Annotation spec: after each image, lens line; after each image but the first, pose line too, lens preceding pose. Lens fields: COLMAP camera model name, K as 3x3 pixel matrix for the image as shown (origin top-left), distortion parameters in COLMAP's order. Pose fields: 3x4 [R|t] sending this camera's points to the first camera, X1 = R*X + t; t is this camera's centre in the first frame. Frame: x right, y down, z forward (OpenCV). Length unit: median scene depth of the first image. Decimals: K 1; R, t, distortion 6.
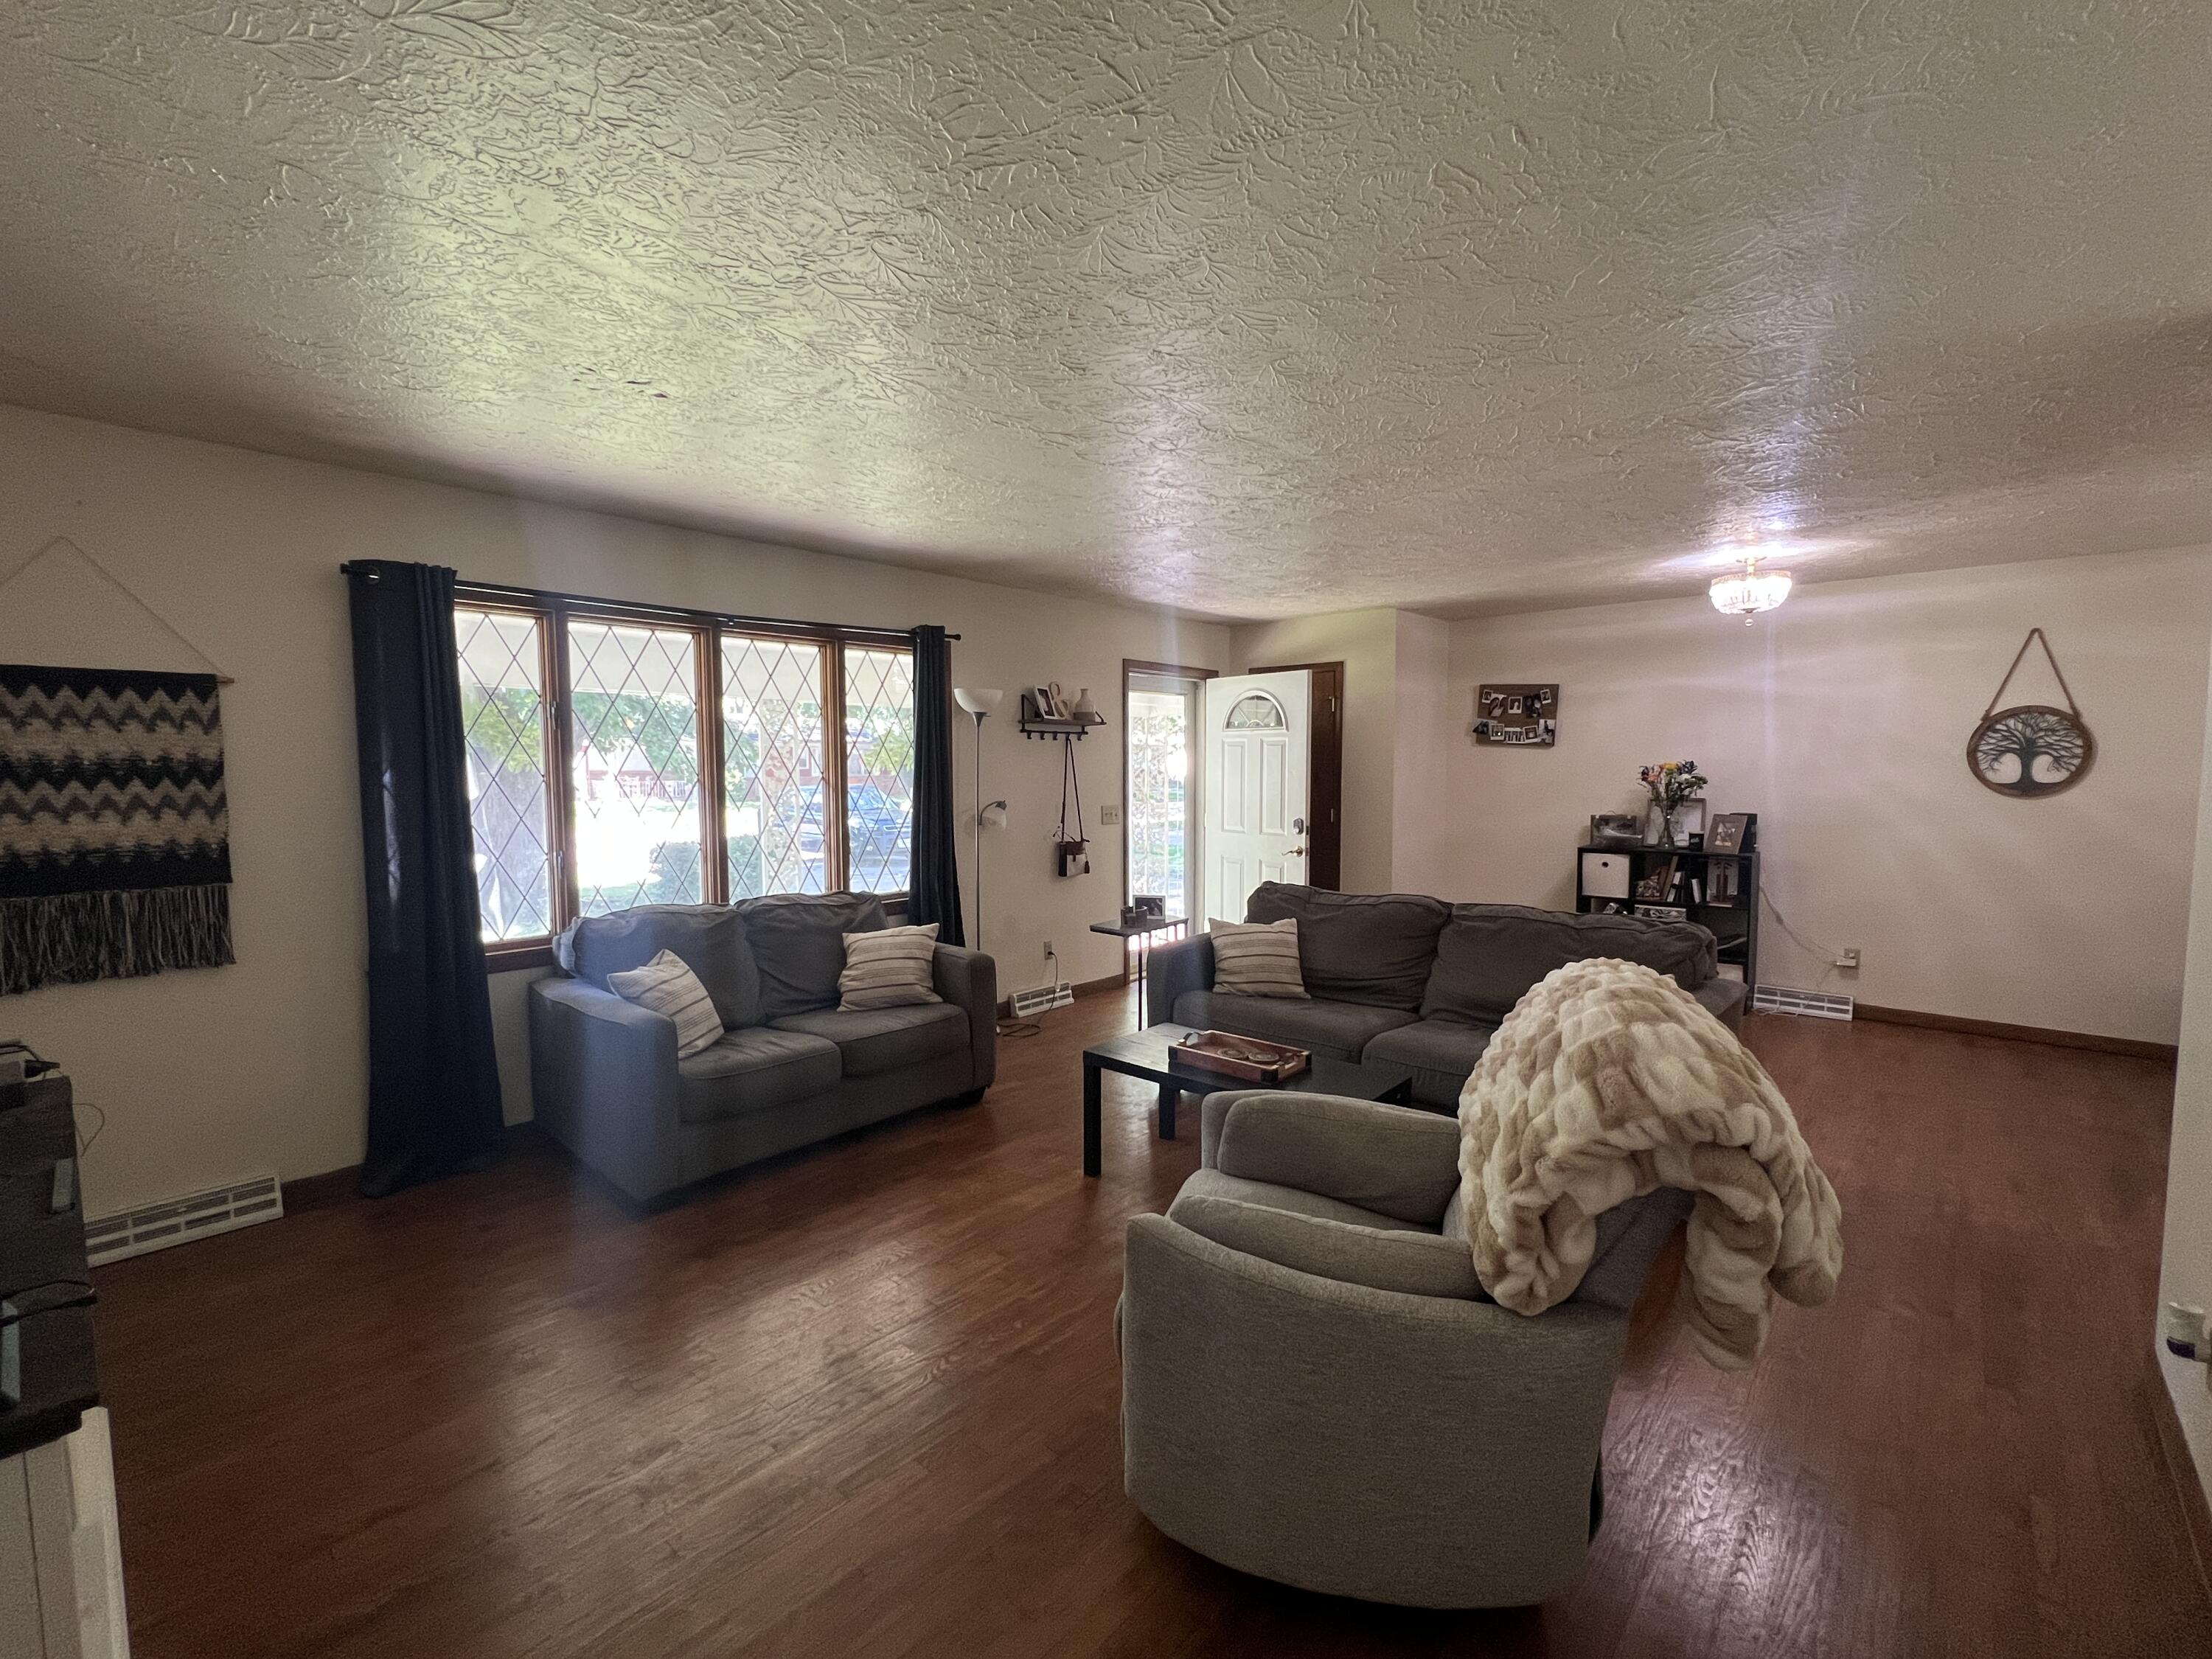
lens RADIAL K [[942.3, 0, 1101.4], [0, 942.3, 831.6], [0, 0, 1]] dist [0.001417, 0.000876]
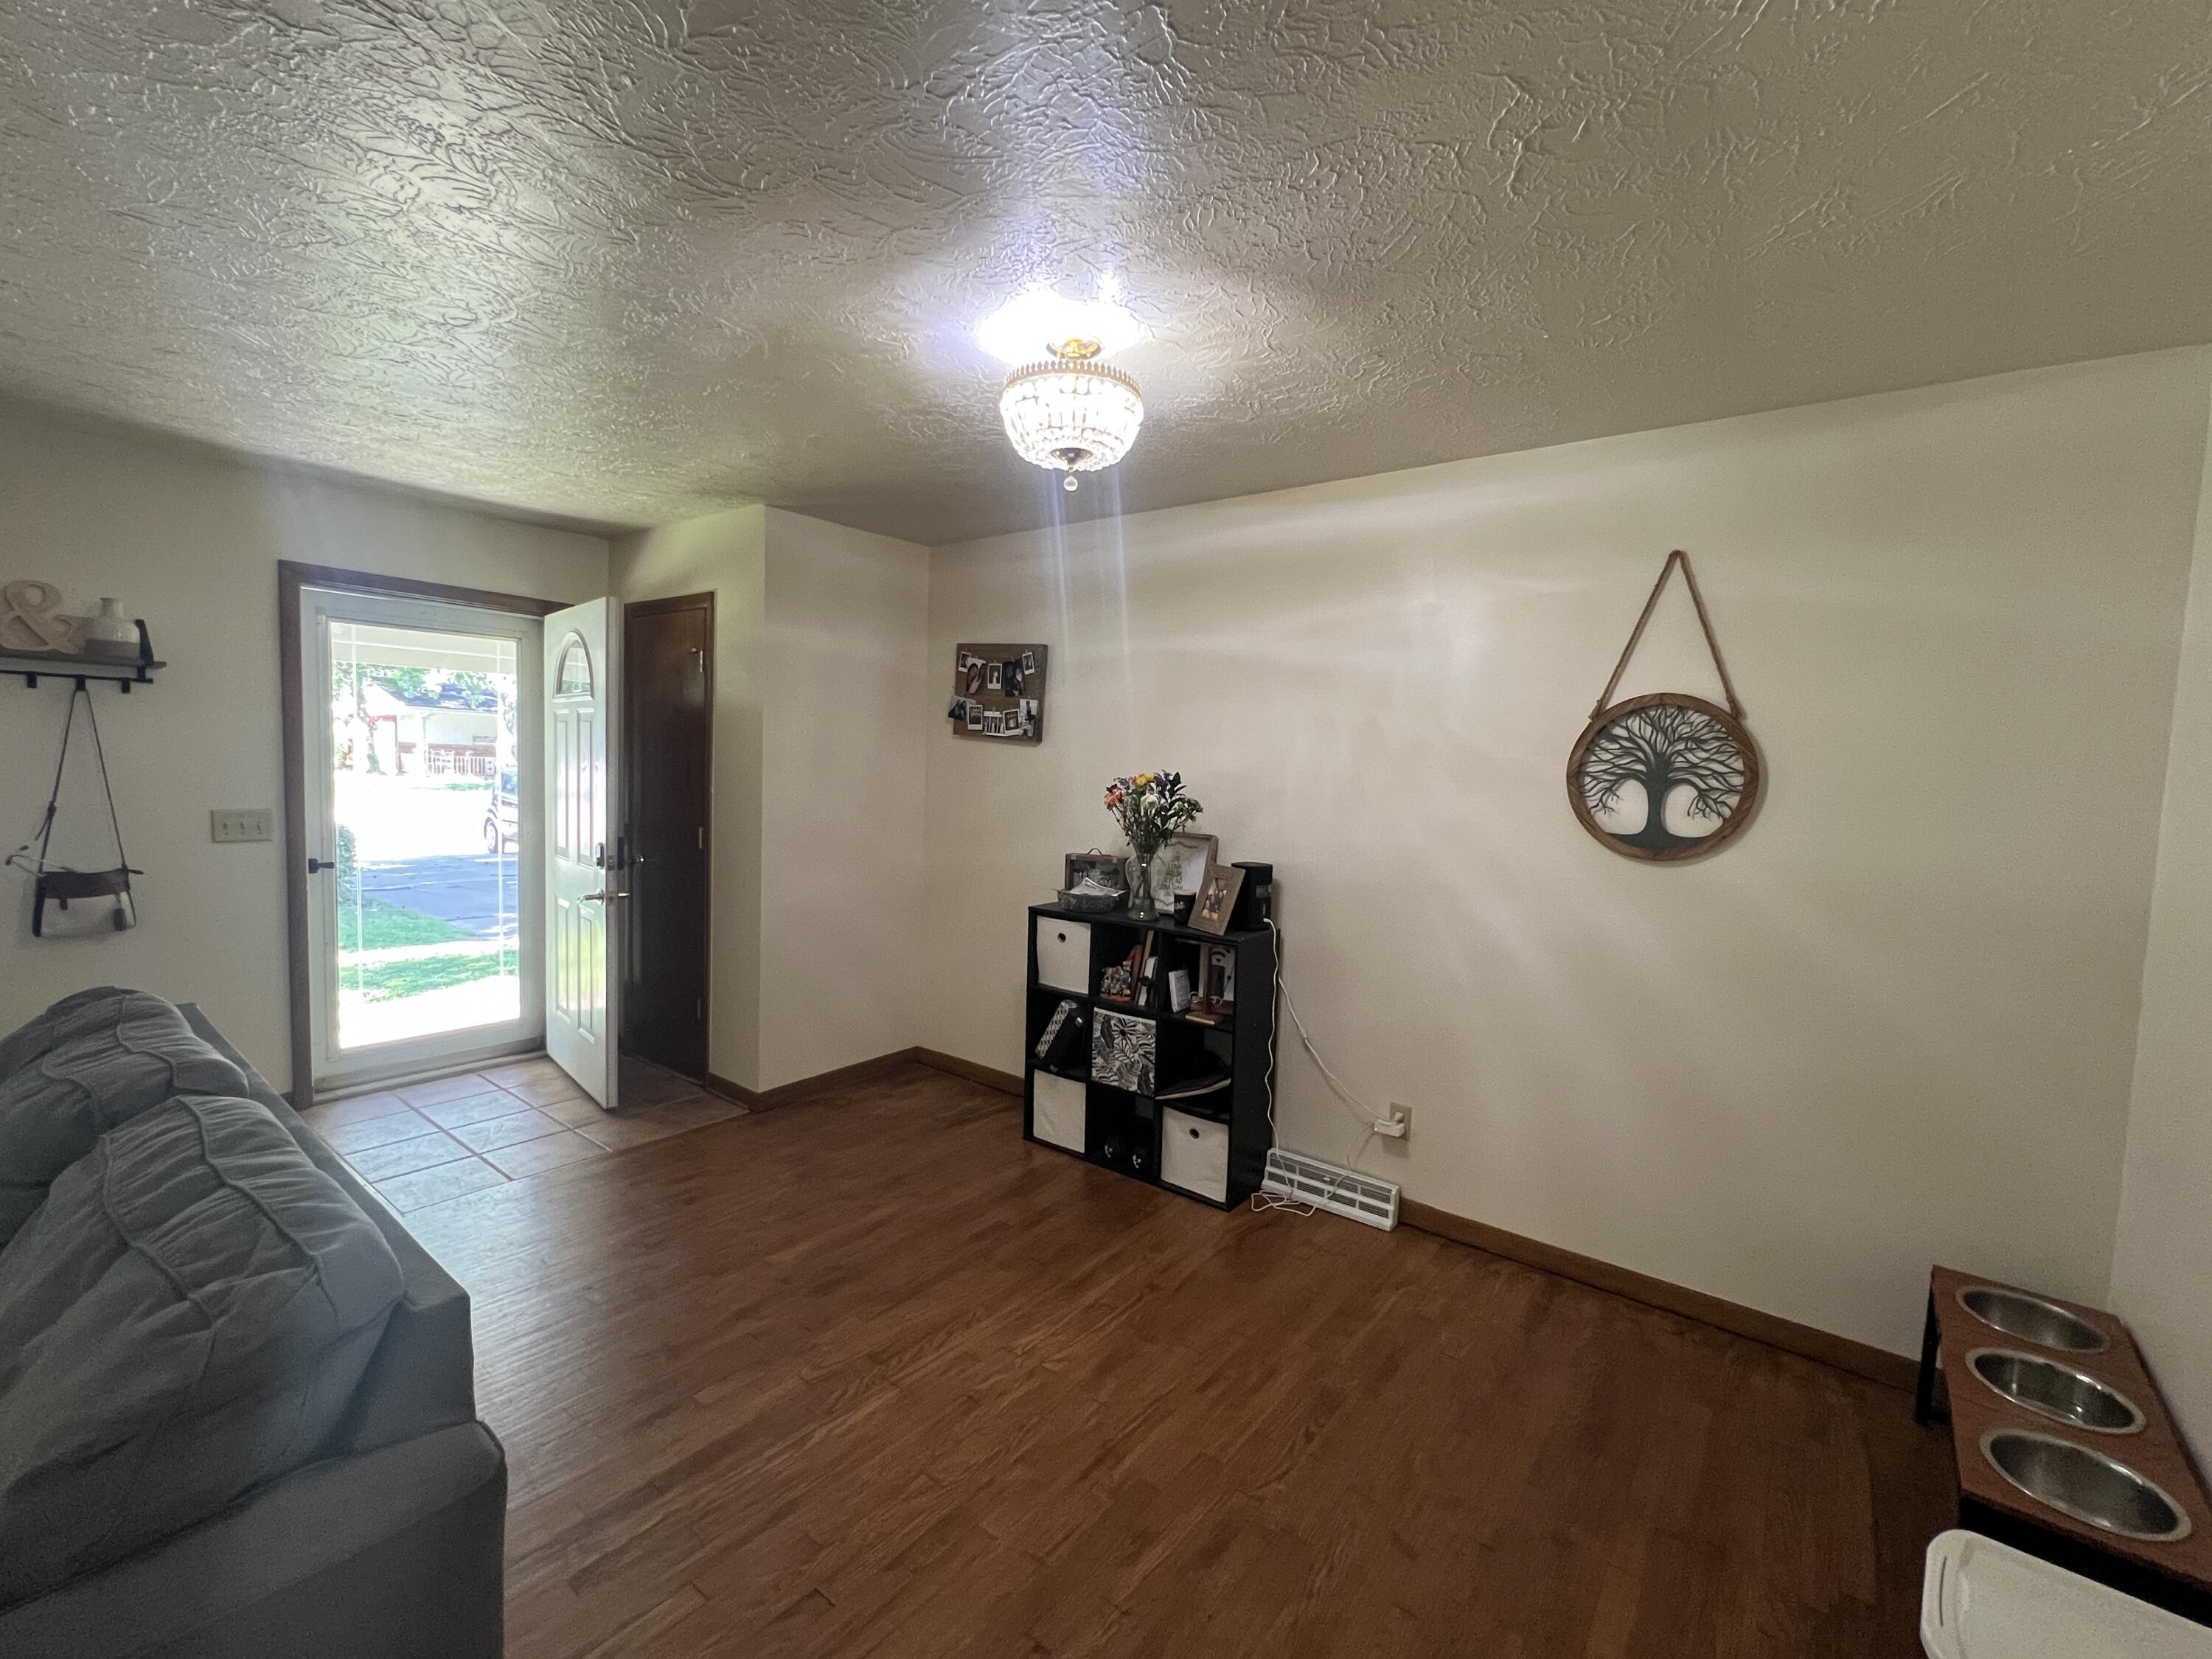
lens RADIAL K [[894.8, 0, 1110.3], [0, 894.8, 824.9], [0, 0, 1]] dist [-0.003794, -0.000050]
pose [[0.996759, 0.036553, 0.071665, 0.543215], [-0.036434, 0.999332, -0.002966, -0.038484], [-0.071726, 0.000346, 0.997424, 0.439003]]
